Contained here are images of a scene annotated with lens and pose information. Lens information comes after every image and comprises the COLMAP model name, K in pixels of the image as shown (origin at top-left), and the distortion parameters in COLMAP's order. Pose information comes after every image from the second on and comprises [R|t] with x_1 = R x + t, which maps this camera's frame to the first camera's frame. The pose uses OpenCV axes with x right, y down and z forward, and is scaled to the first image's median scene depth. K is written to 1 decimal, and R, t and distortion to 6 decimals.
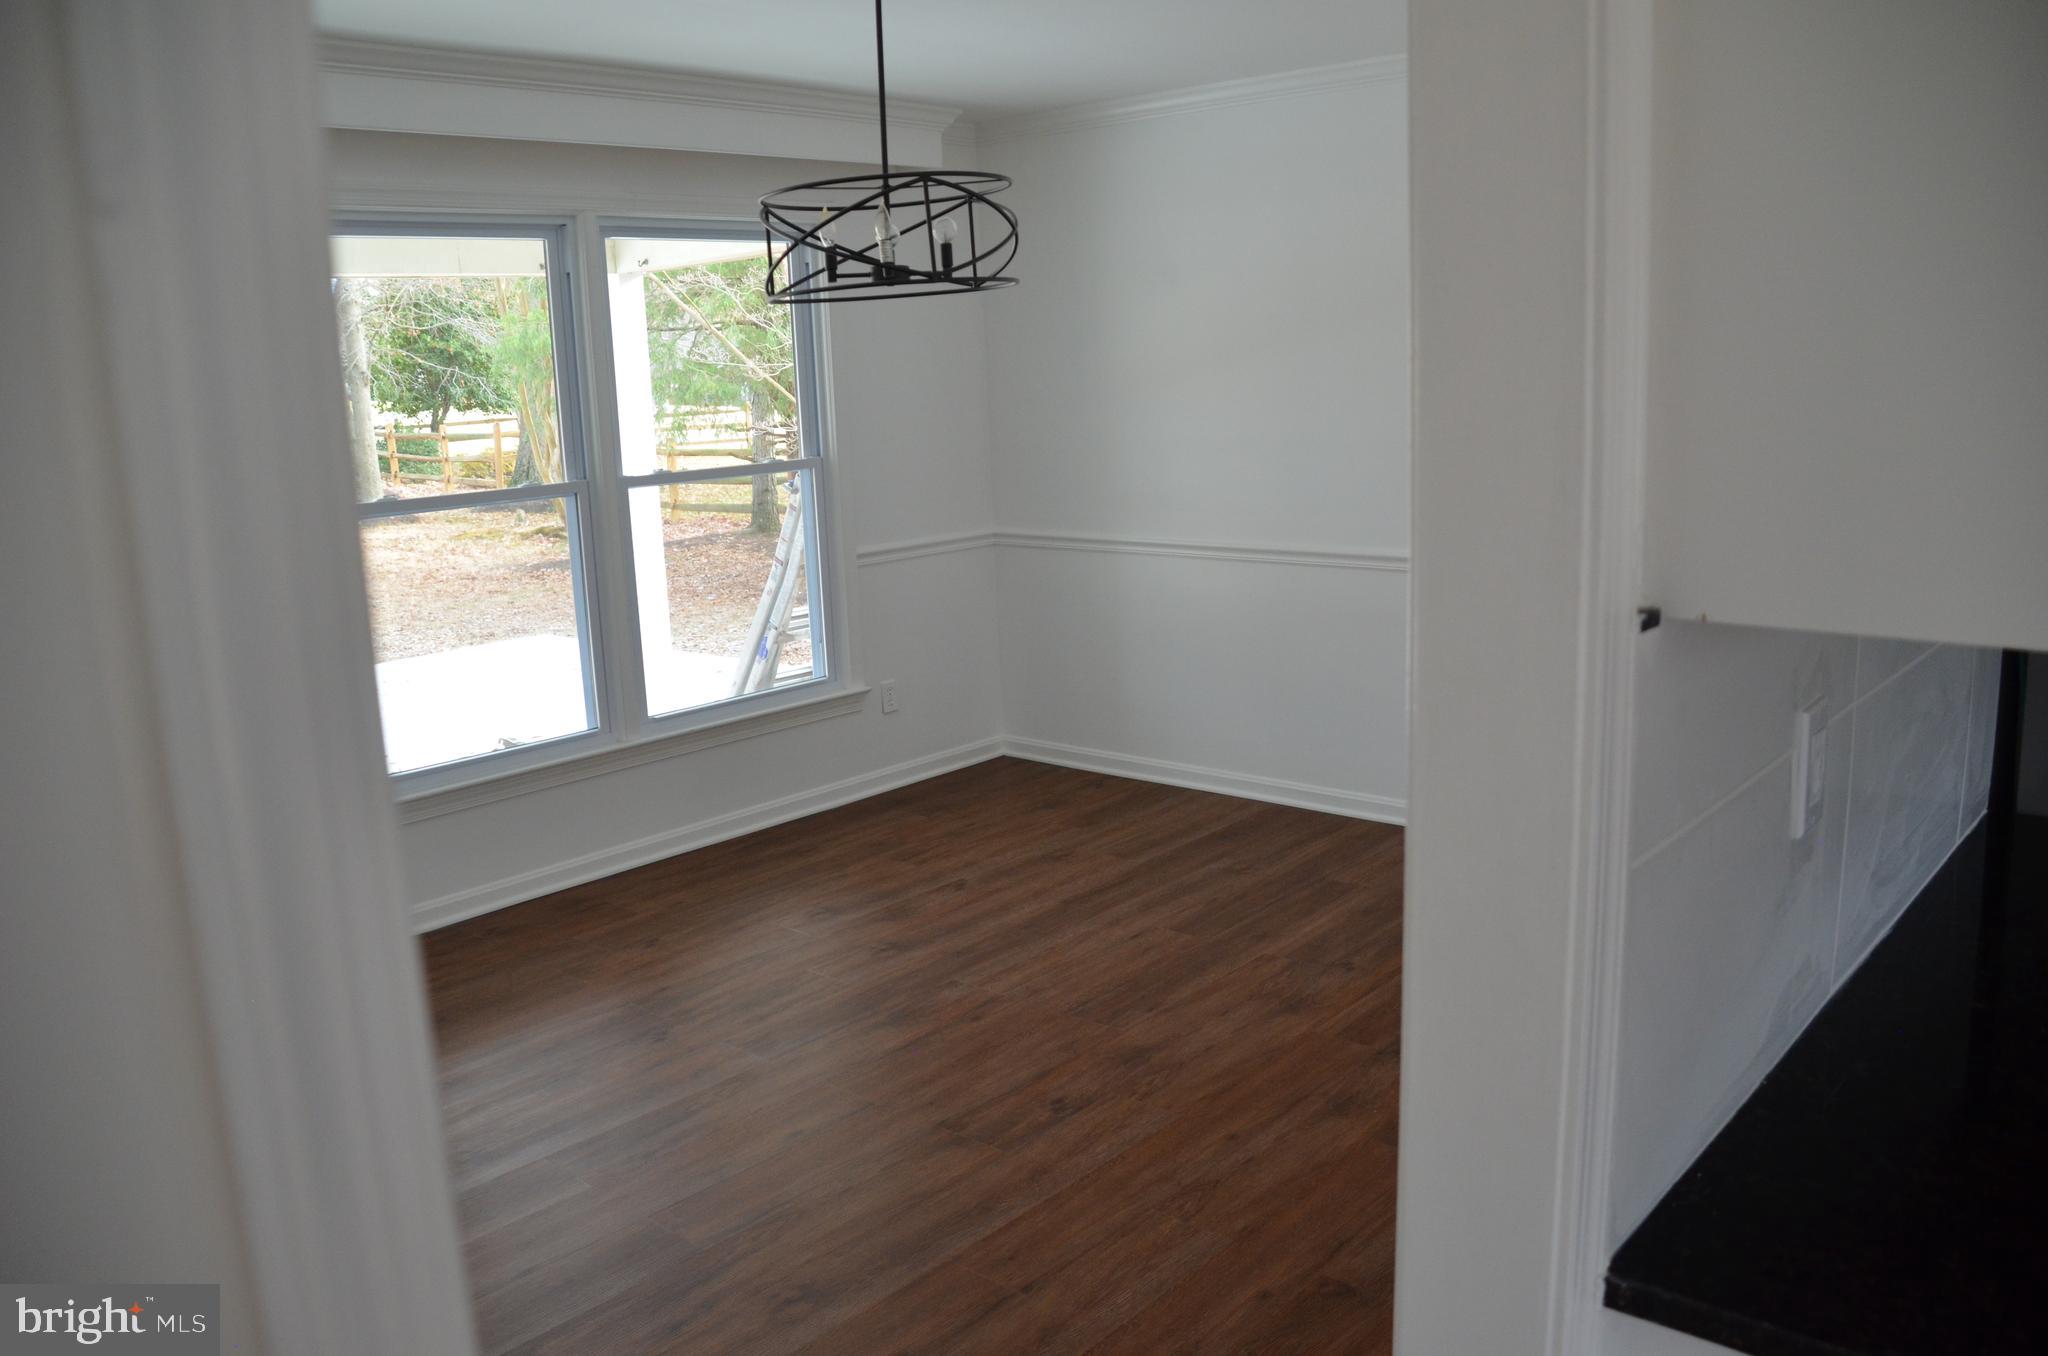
lens RADIAL K [[1600.0, 0, 1023.1], [0, 1600.0, 683.3], [0, 0, 1]] dist [-0.144442, 0.081999]
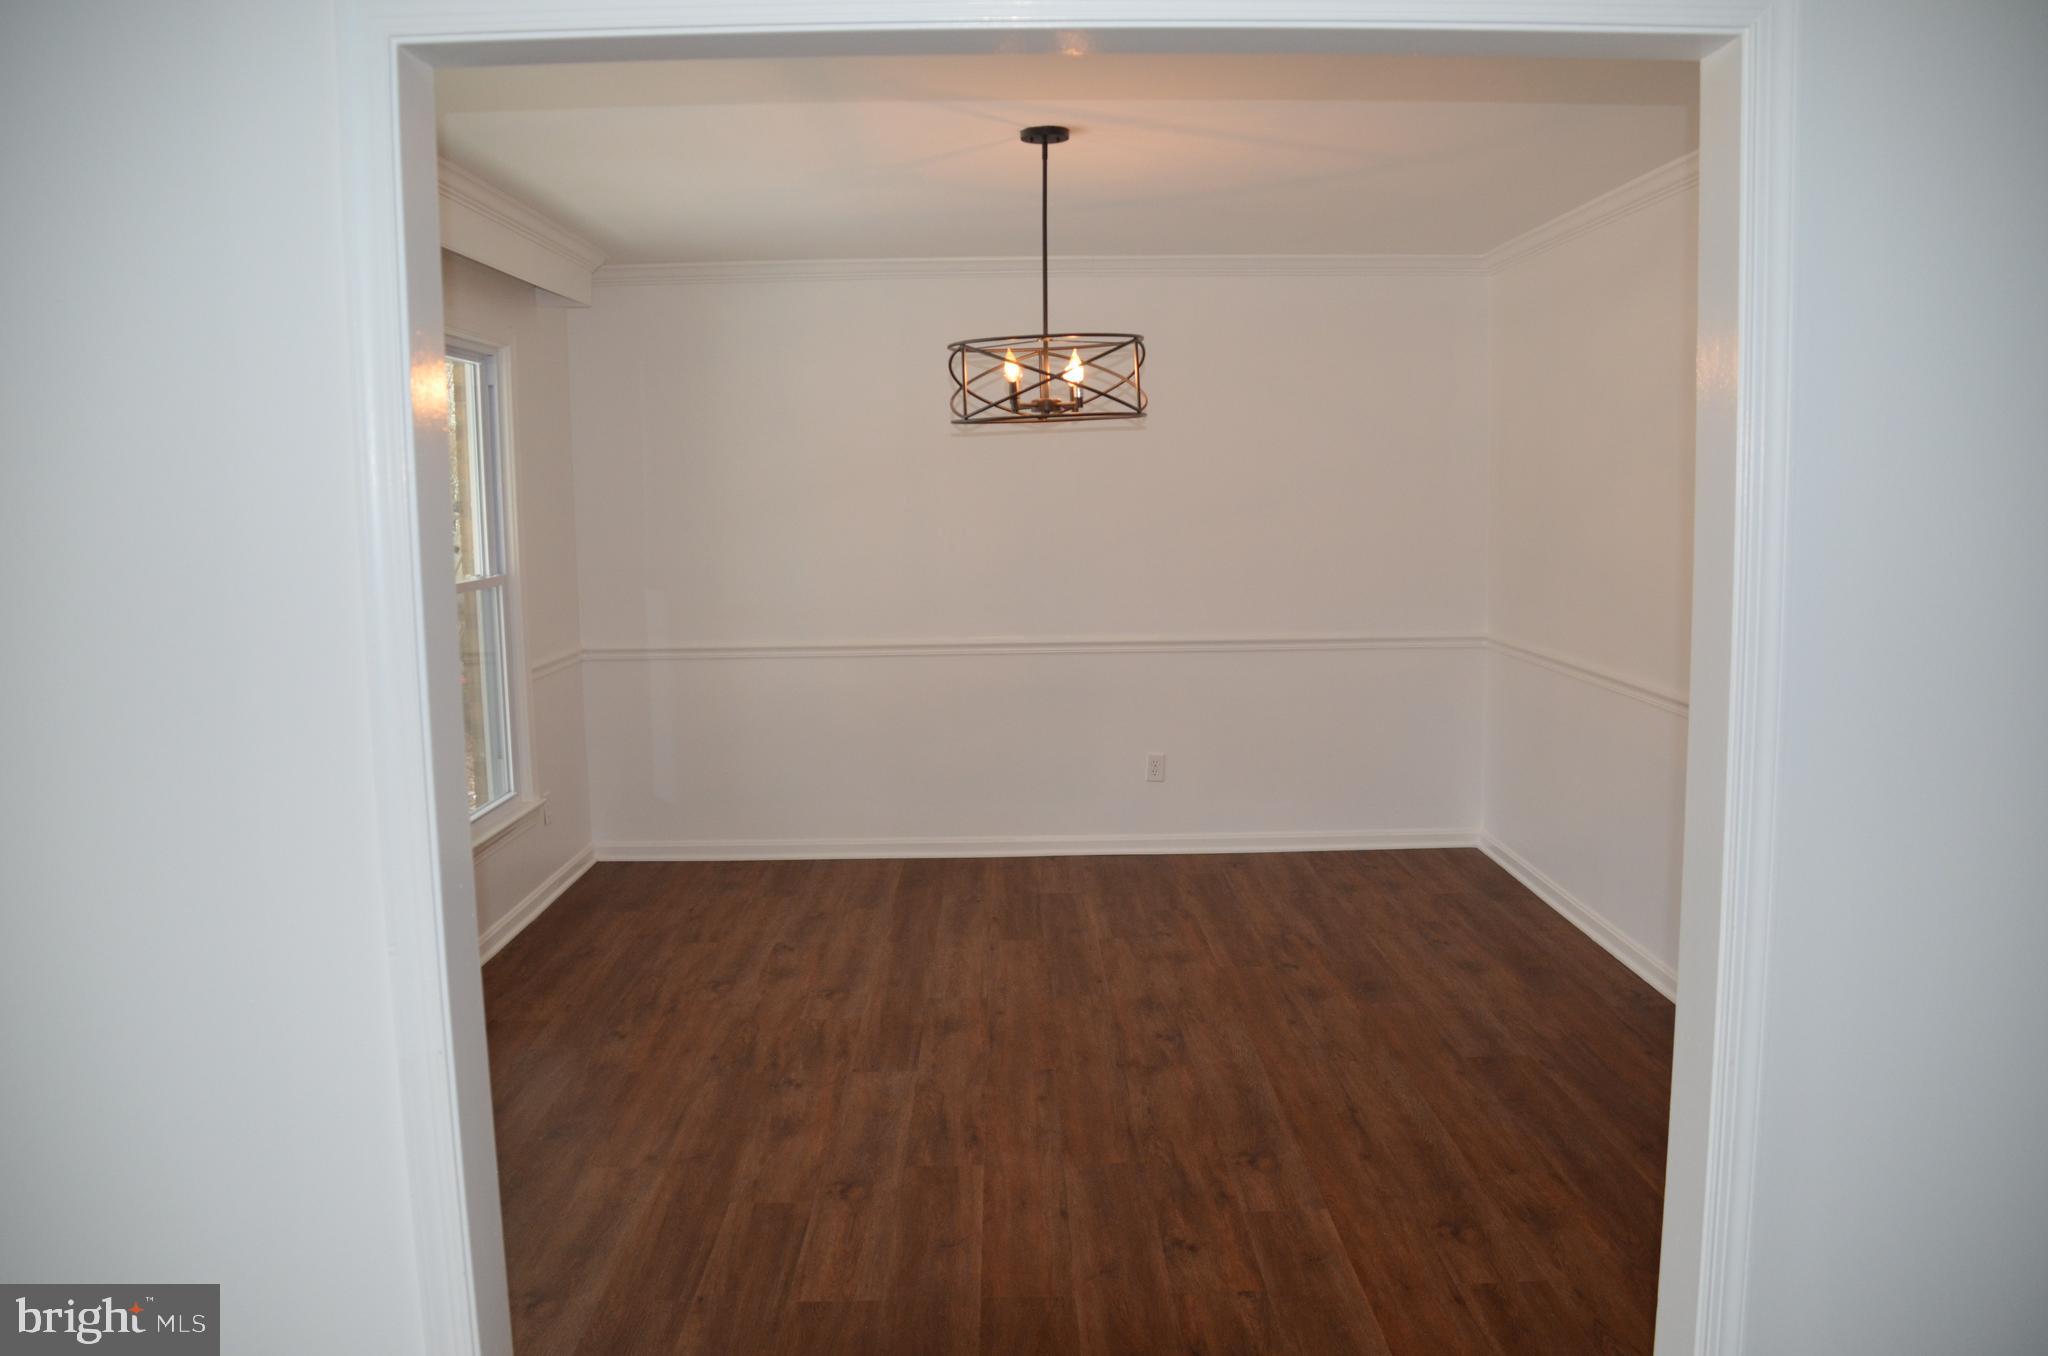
lens RADIAL K [[1600.0, 0, 1023.9], [0, 1600.0, 674.5], [0, 0, 1]] dist [-0.144442, 0.081999]
pose [[0.741527, -0.048840, 0.669143, -0.726839], [0.116053, 0.991650, -0.056228, 0.021505], [-0.660809, 0.119351, 0.741004, 0.048681]]
